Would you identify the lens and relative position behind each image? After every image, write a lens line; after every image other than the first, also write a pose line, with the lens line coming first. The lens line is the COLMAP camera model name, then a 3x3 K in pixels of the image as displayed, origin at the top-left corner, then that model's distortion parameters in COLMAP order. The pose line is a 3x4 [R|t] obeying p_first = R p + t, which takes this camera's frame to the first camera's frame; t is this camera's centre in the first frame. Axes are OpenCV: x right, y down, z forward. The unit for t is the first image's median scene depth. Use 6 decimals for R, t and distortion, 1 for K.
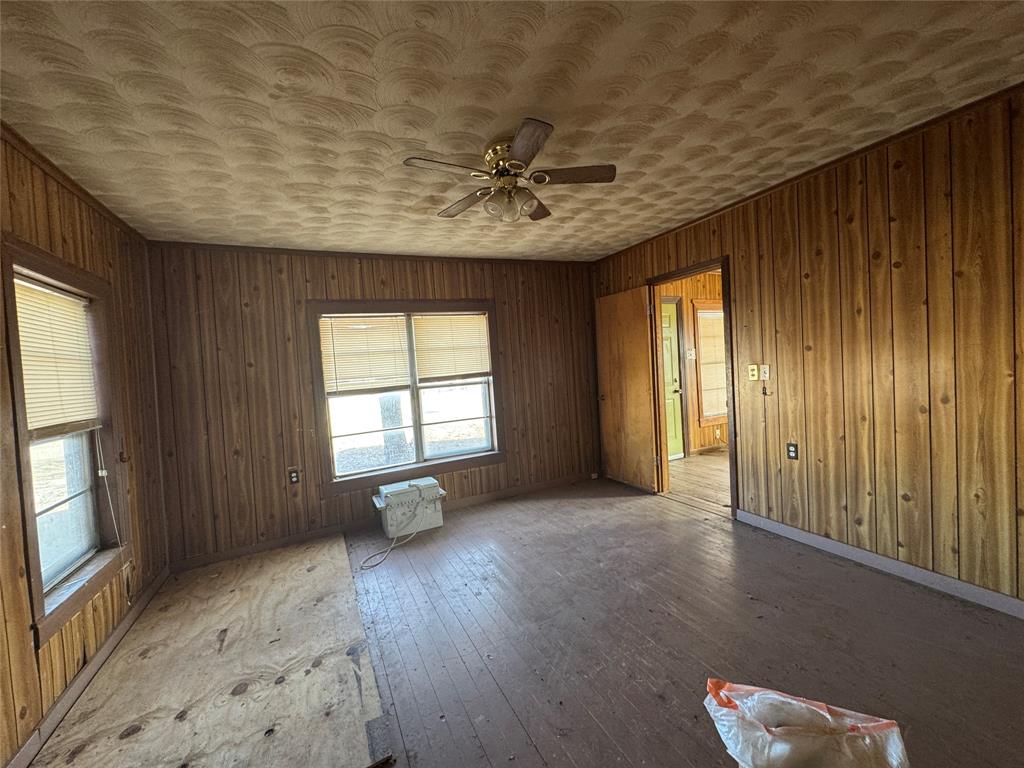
lens RADIAL K [[408.5, 0, 514.9], [0, 408.5, 381.0], [0, 0, 1]] dist [-0.021320, 0.000217]
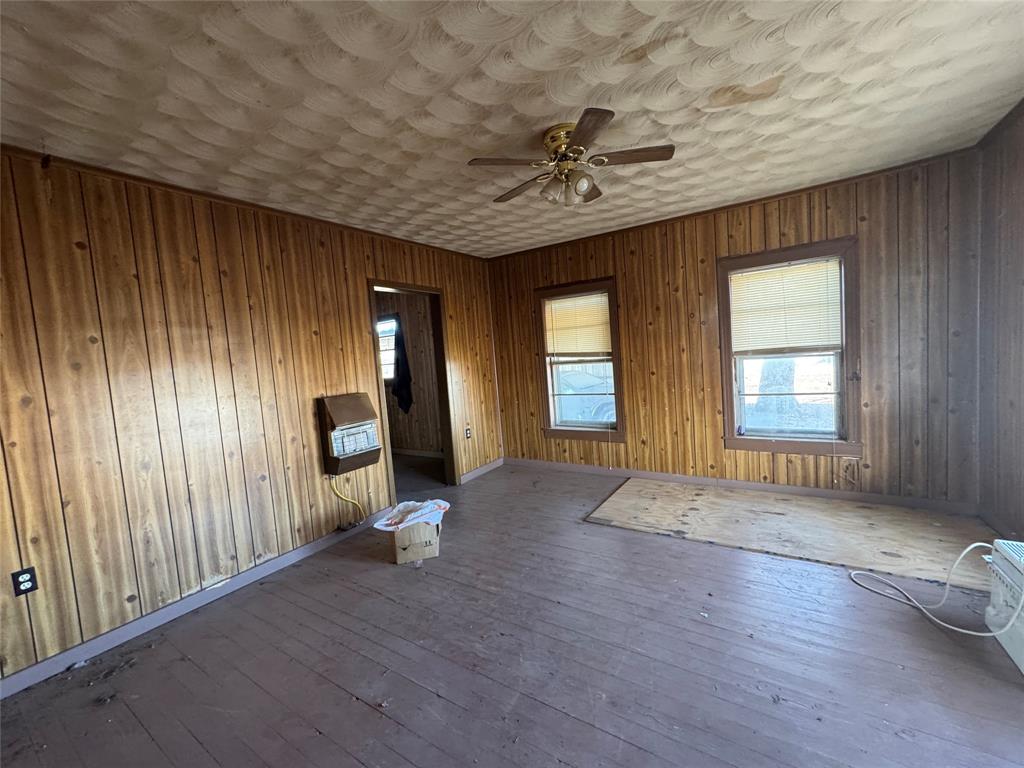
lens RADIAL K [[408.5, 0, 512.3], [0, 408.5, 383.6], [0, 0, 1]] dist [-0.021320, 0.000217]
pose [[-0.856912, 0.173549, -0.485368, 0.665318], [0.124697, 0.983444, 0.131489, -0.107575], [0.500152, 0.052151, -0.864366, 1.765271]]
